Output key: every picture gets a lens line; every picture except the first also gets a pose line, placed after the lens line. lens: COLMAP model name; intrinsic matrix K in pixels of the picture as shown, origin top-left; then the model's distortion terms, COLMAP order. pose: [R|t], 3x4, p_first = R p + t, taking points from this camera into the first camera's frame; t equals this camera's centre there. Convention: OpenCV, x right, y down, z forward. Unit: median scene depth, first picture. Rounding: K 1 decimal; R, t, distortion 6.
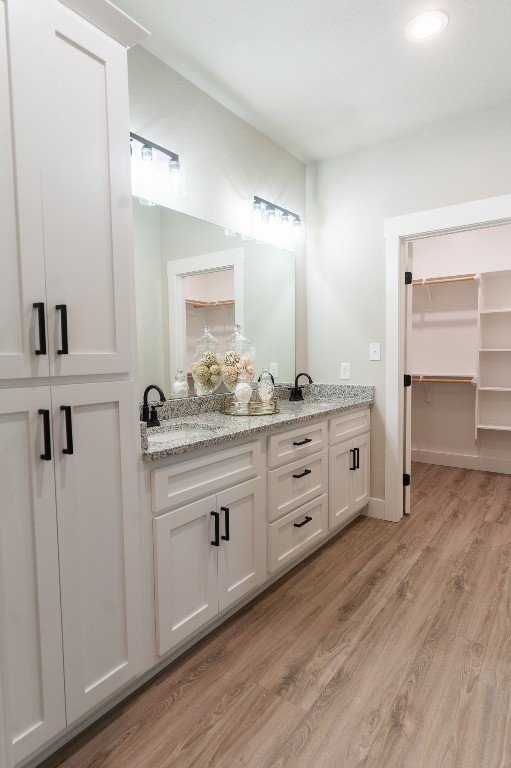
lens RADIAL K [[435.6, 0, 255.5], [0, 435.6, 384.0], [0, 0, 1]] dist [0.000411, 0.001957]
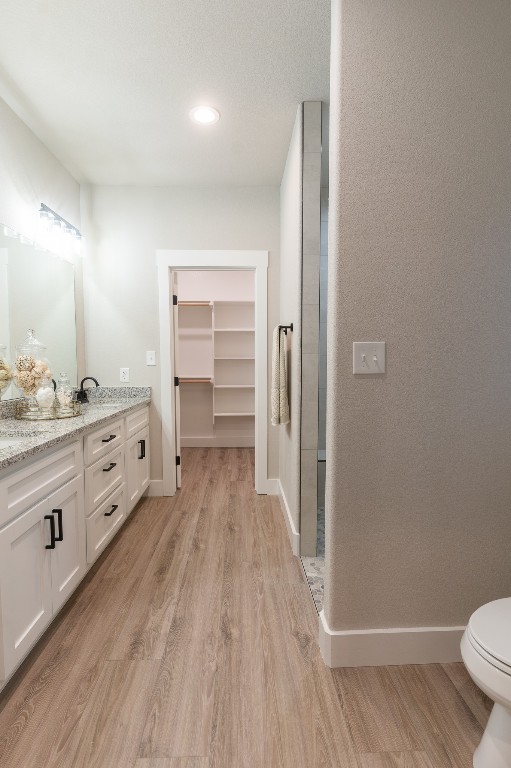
lens RADIAL K [[374.8, 0, 255.5], [0, 374.8, 384.0], [0, 0, 1]] dist [0.001273, 0.000047]
pose [[0.784011, -0.030611, 0.619991, -0.164338], [0.035238, 0.999368, 0.004782, 0.002489], [-0.619745, 0.018098, 0.784594, 0.013958]]
